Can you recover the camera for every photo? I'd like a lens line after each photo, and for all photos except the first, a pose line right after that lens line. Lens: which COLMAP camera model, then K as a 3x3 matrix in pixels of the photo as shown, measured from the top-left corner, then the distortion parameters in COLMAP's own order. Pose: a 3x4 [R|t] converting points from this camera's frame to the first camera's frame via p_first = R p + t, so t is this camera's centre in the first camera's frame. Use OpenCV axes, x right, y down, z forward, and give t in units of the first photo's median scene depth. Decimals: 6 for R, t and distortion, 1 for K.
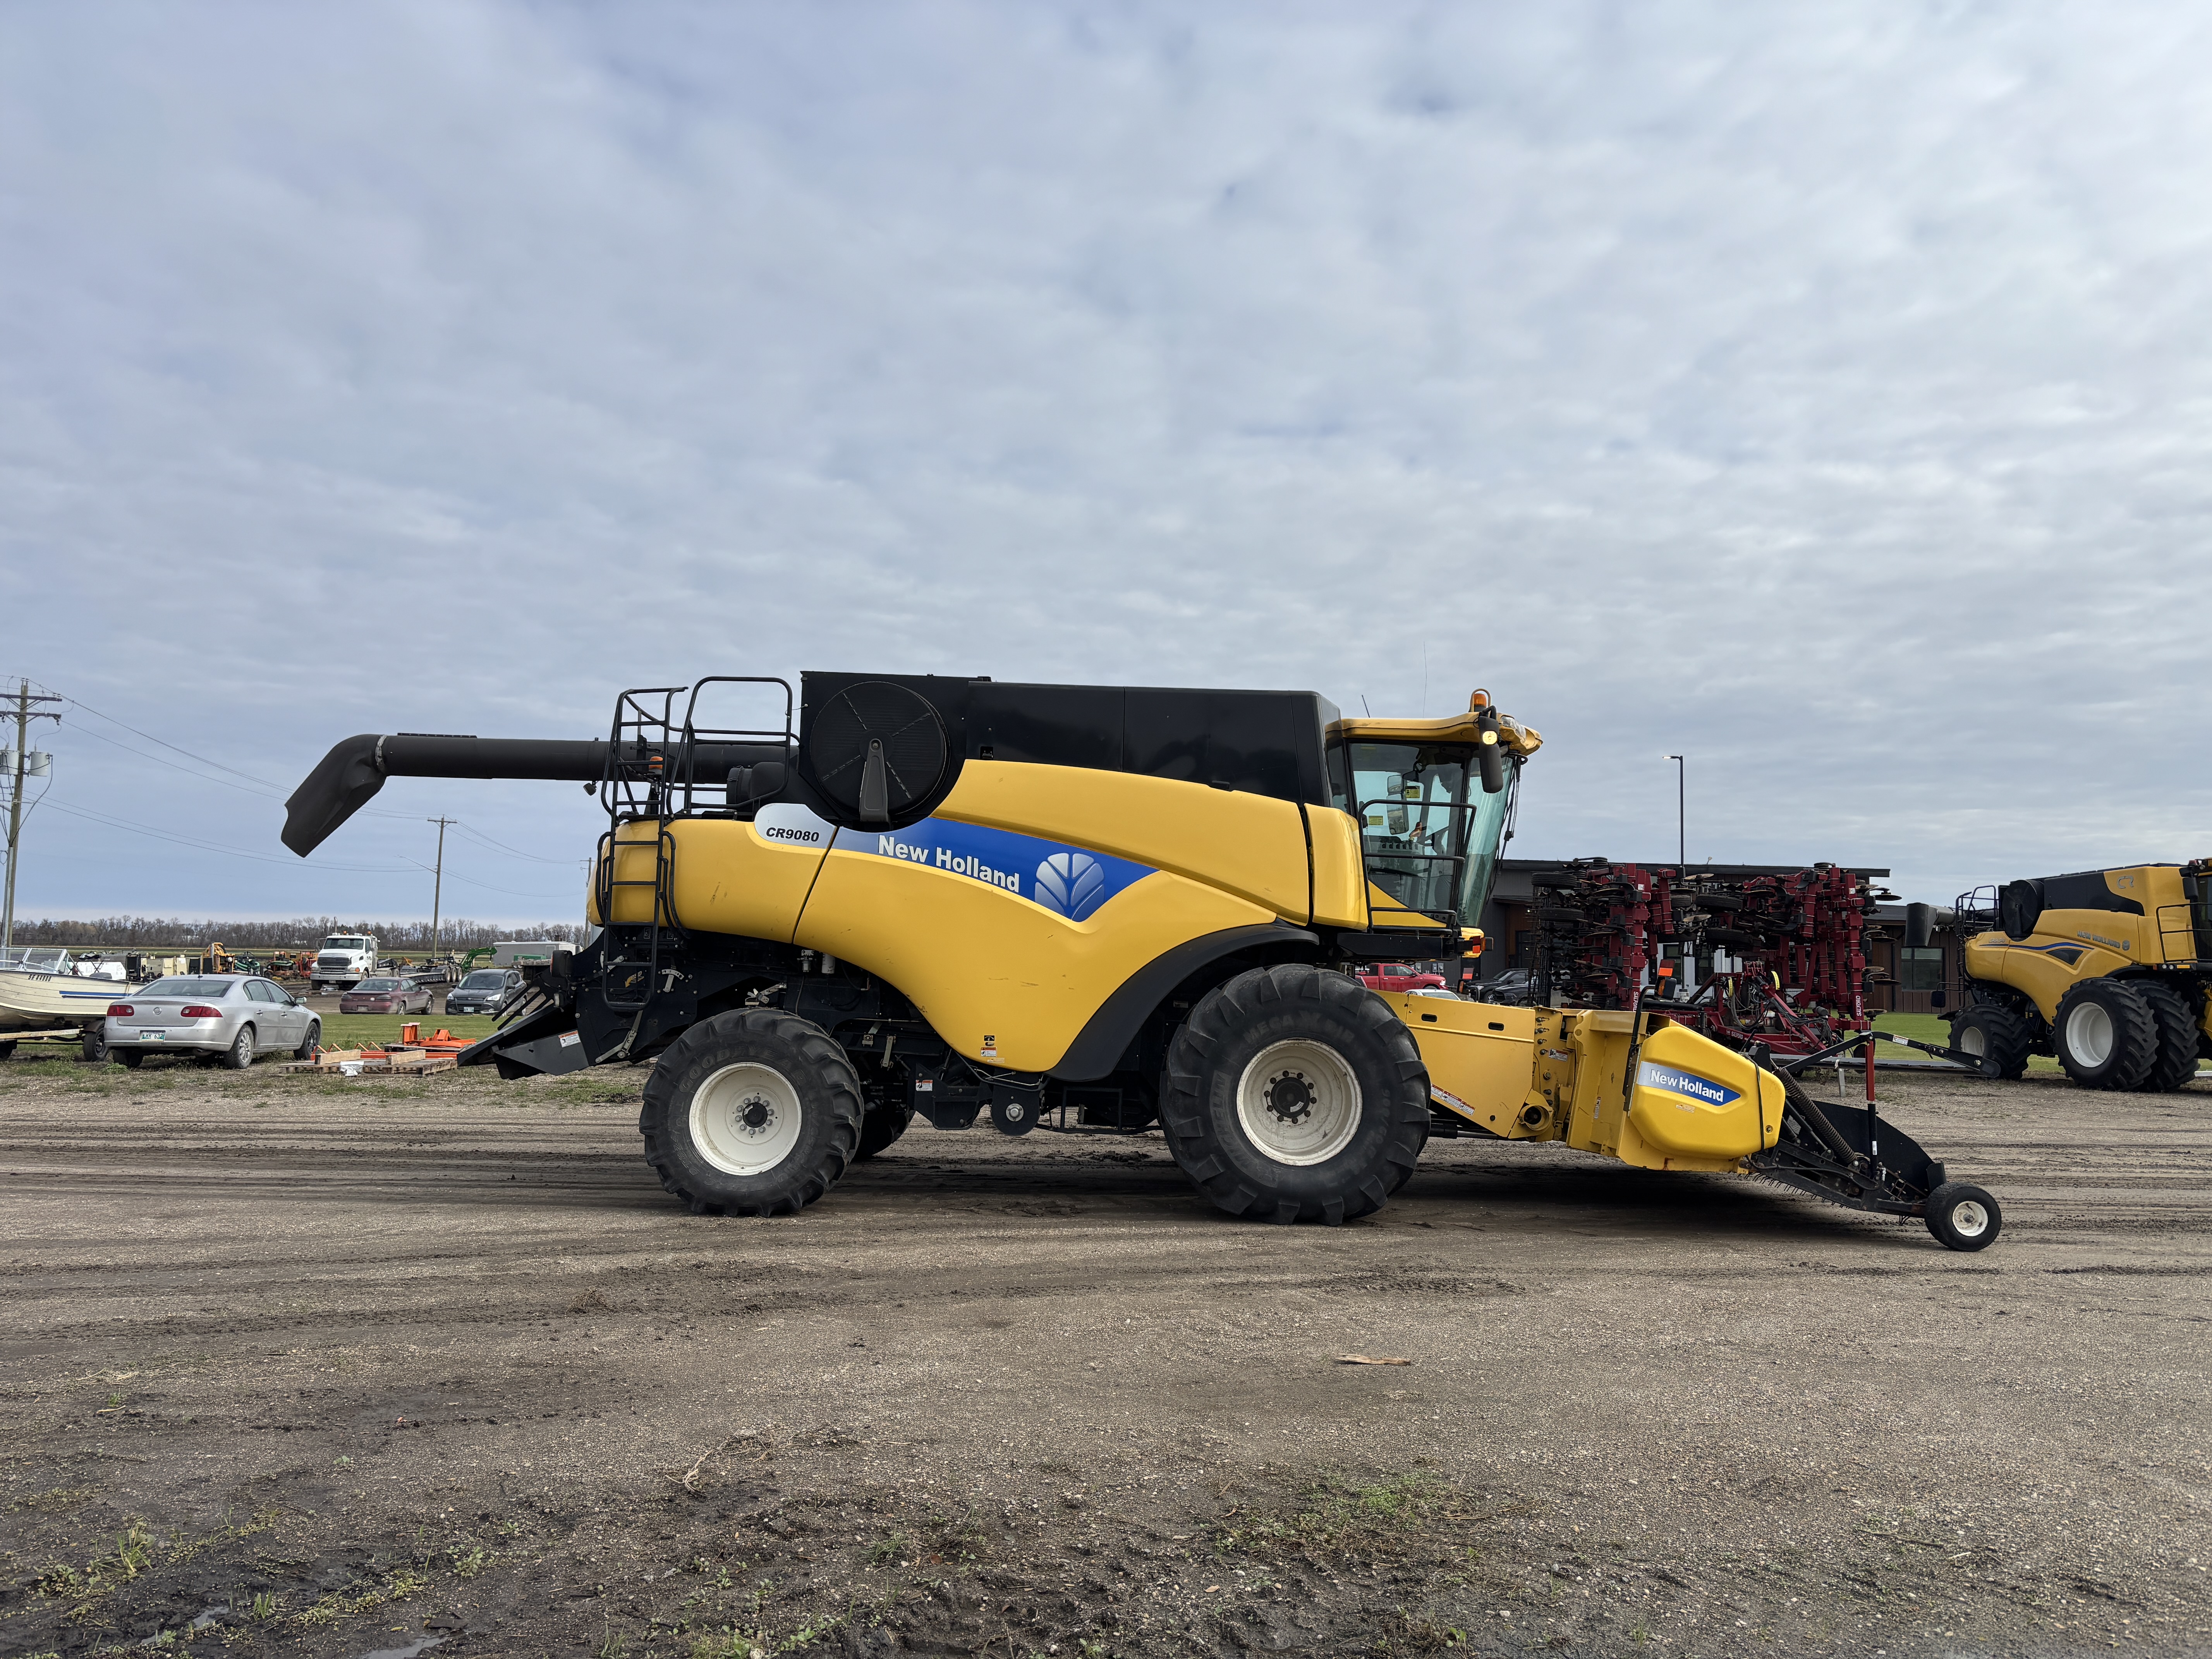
lens RADIAL K [[1671.3, 0, 1096.4], [0, 1671.3, 840.8], [0, 0, 1]] dist [0.071197, -0.086855]
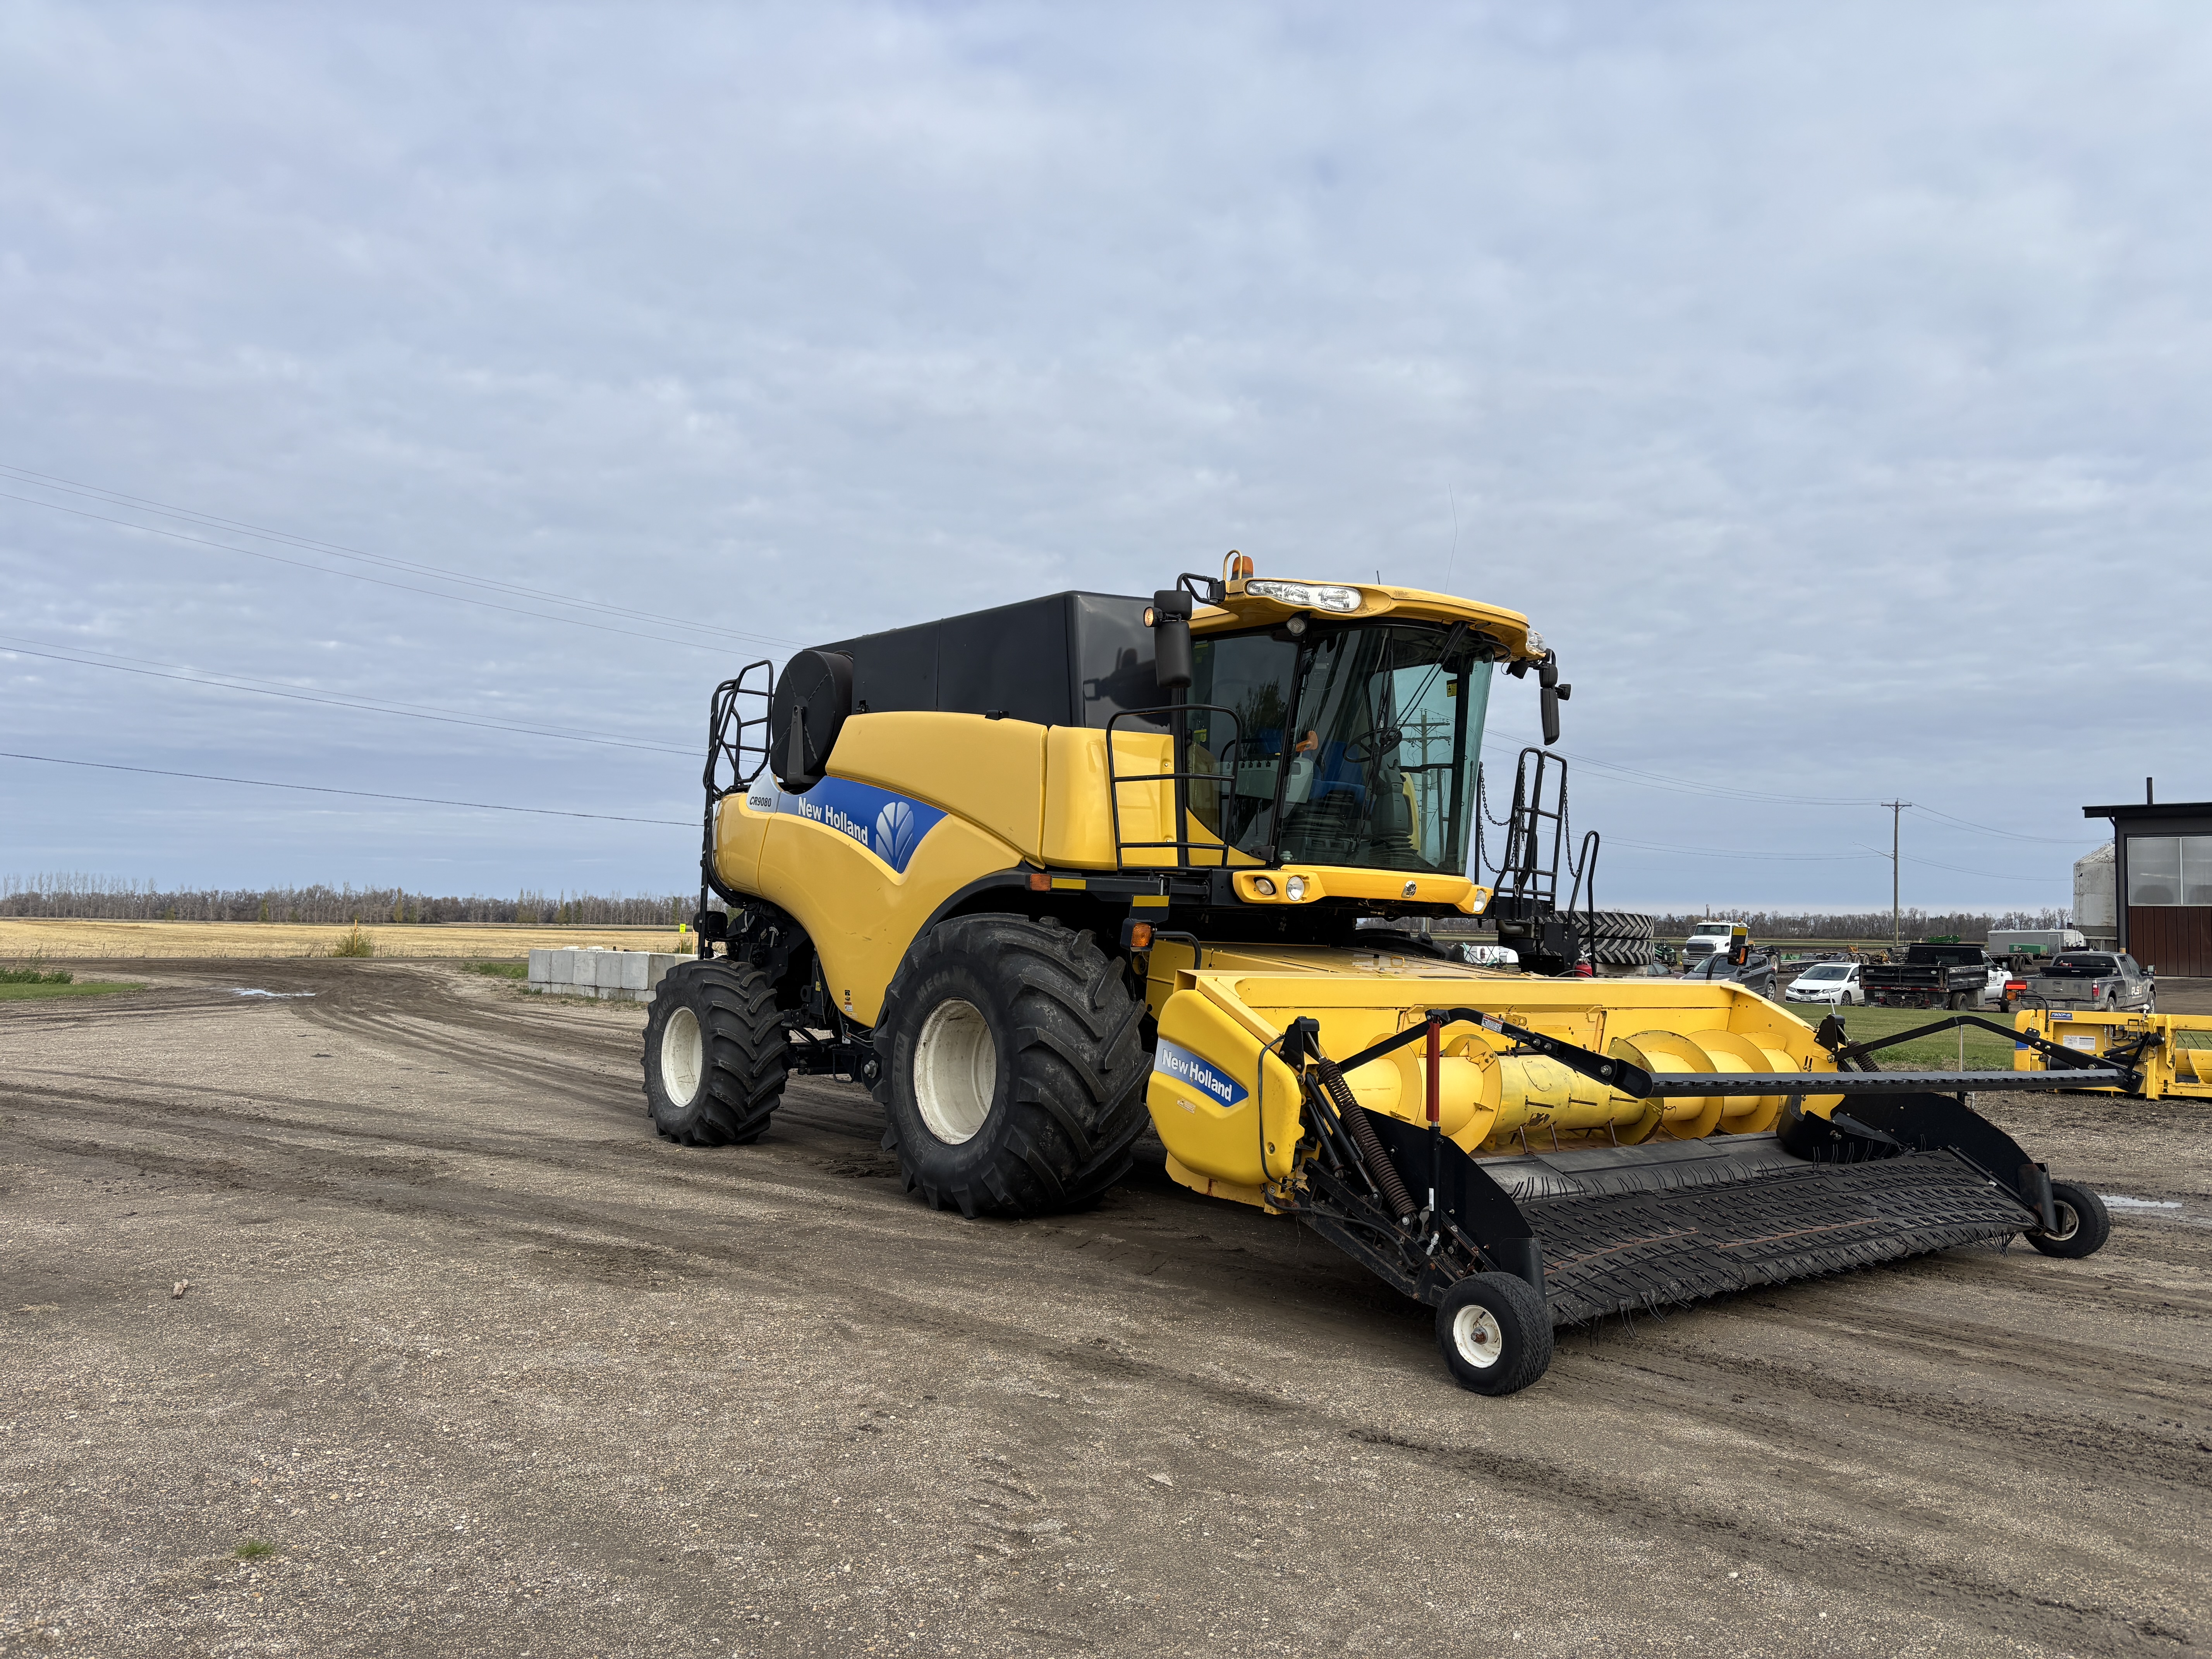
lens RADIAL K [[1661.8, 0, 1113.0], [0, 1661.8, 838.3], [0, 0, 1]] dist [0.058593, -0.074427]
pose [[0.627471, -0.049308, -0.777077, 0.802752], [0.051570, 0.998433, -0.021712, 0.055479], [0.776931, -0.026450, 0.629031, 0.496835]]
